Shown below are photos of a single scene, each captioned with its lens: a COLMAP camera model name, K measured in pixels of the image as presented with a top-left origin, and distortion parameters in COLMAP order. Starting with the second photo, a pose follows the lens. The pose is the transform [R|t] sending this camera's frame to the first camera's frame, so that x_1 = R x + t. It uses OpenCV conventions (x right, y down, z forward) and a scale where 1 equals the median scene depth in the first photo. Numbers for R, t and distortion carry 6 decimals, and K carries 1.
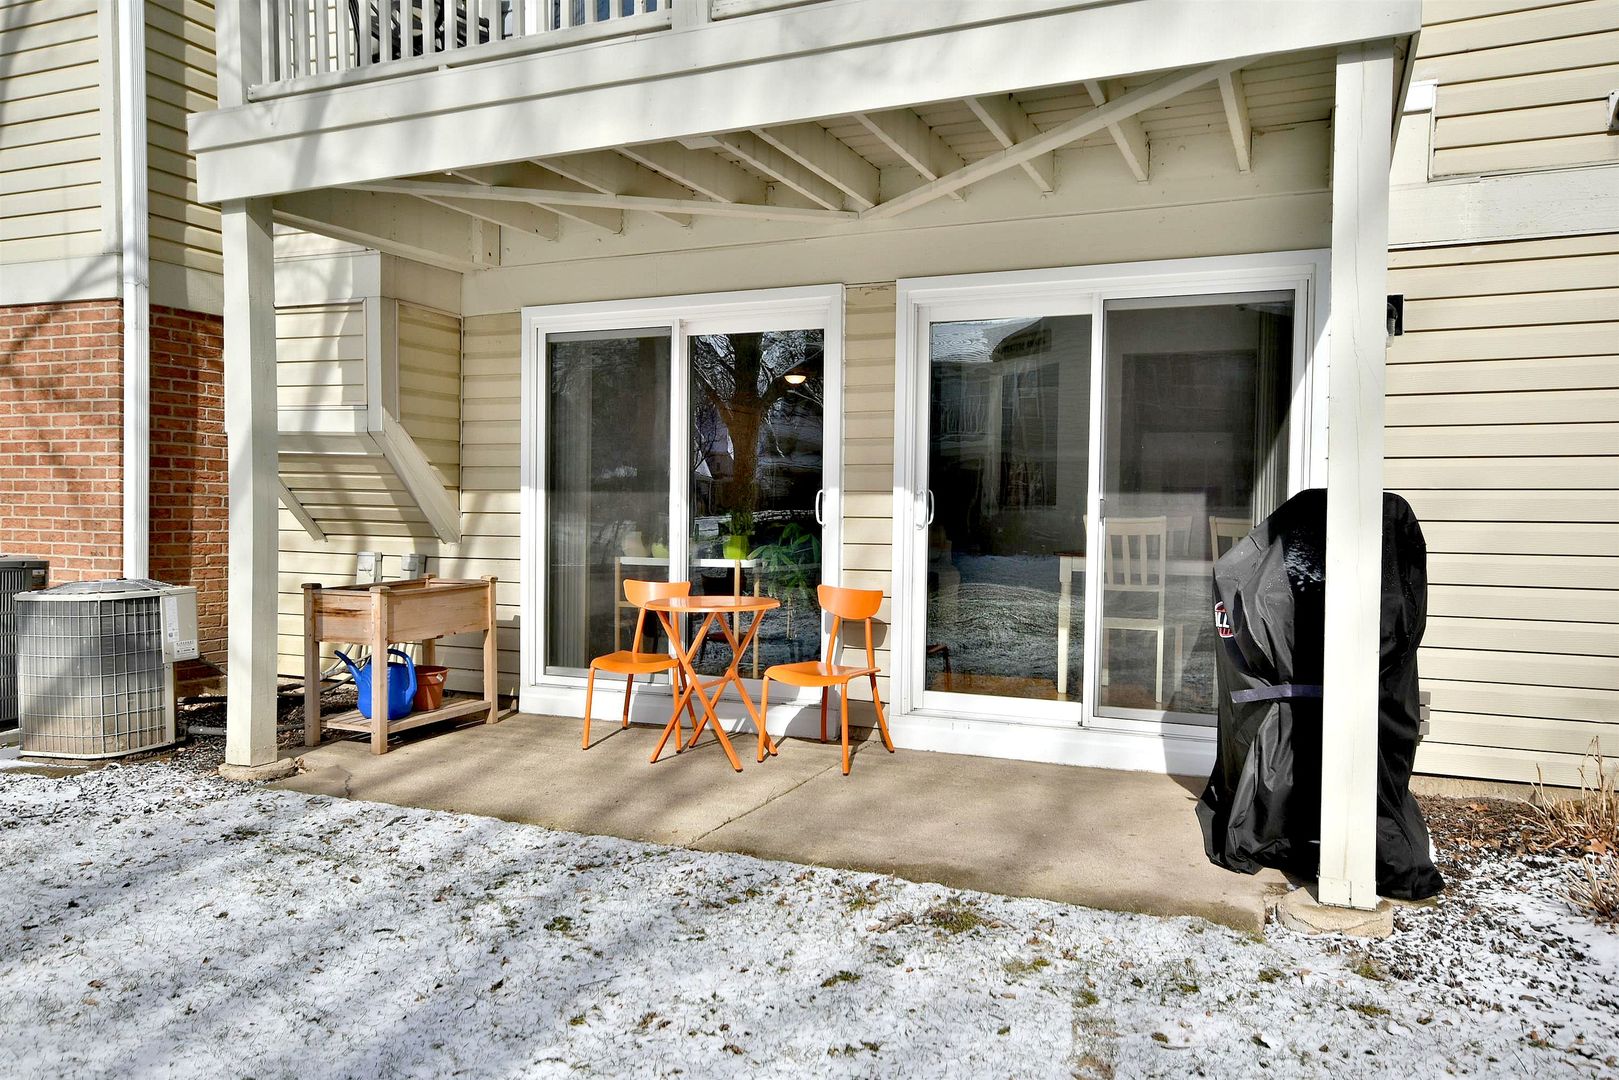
lens RADIAL K [[1212.8, 0, 809.5], [0, 1212.8, 540.0], [0, 0, 1]] dist [0.000652, 0.000194]
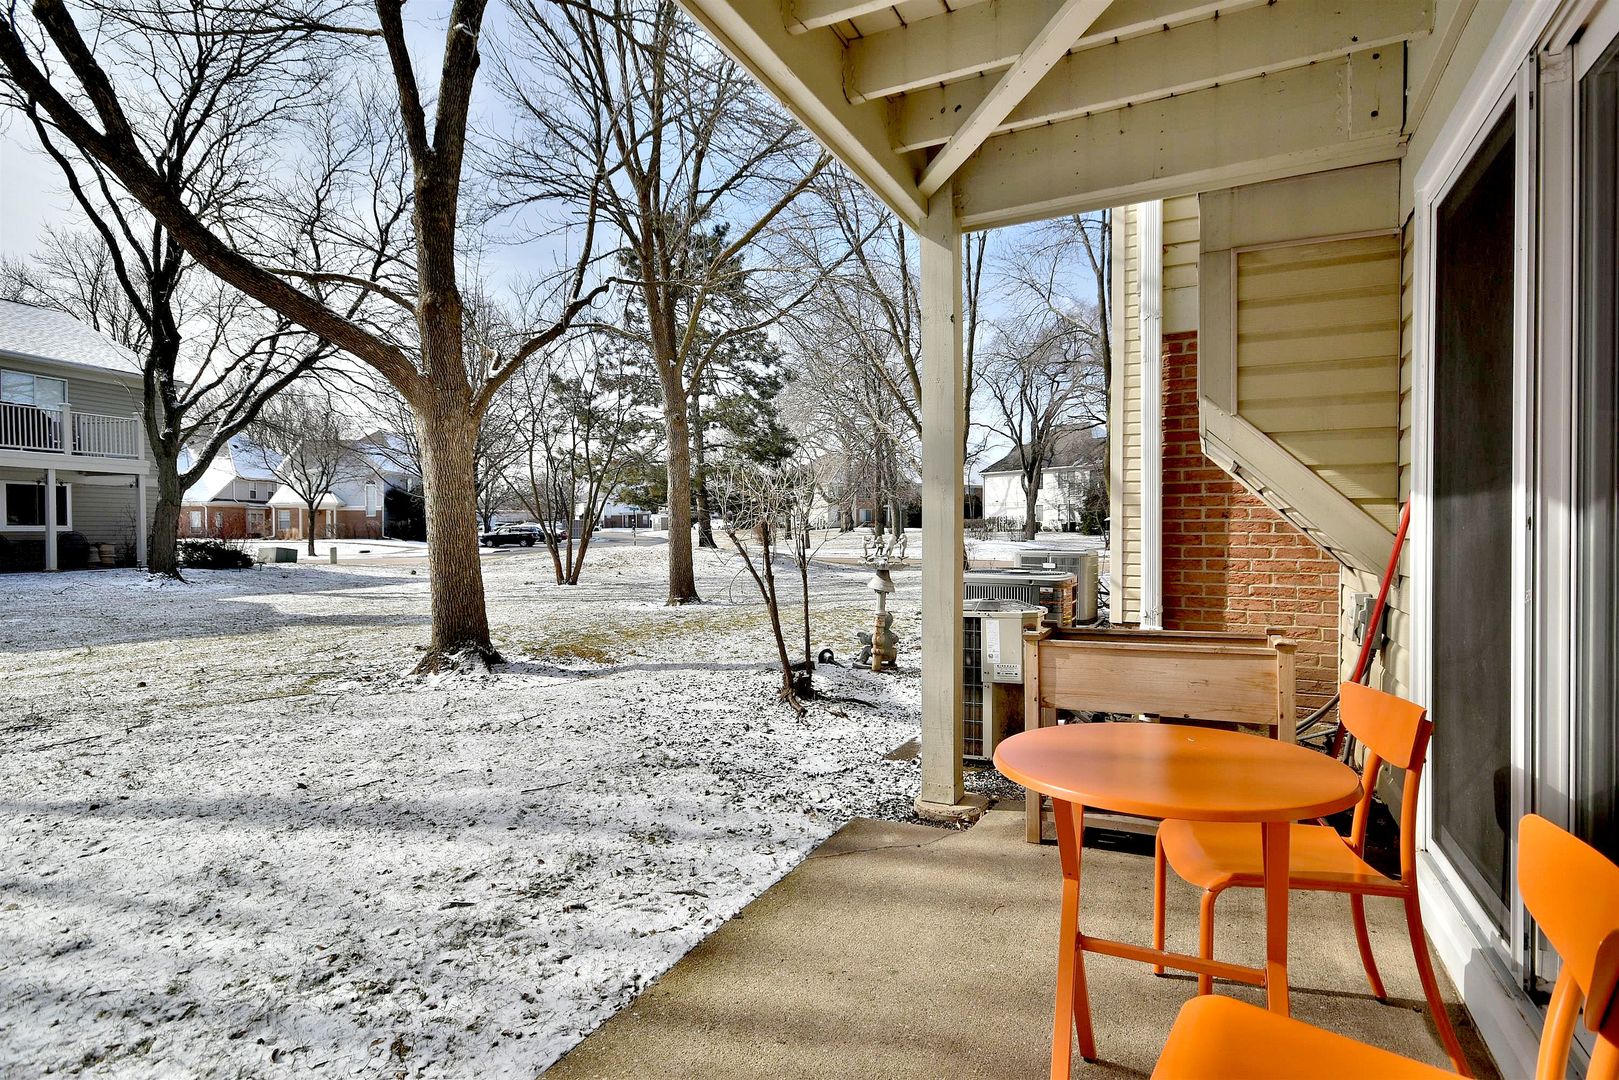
lens RADIAL K [[841.7, 0, 809.5], [0, 841.7, 540.0], [0, 0, 1]] dist [0.002529, -0.002354]
pose [[-0.043579, 0.004690, -0.999039, 0.166531], [-0.024881, 0.999674, 0.005778, -0.017881], [0.998740, 0.025109, -0.043448, 0.713088]]
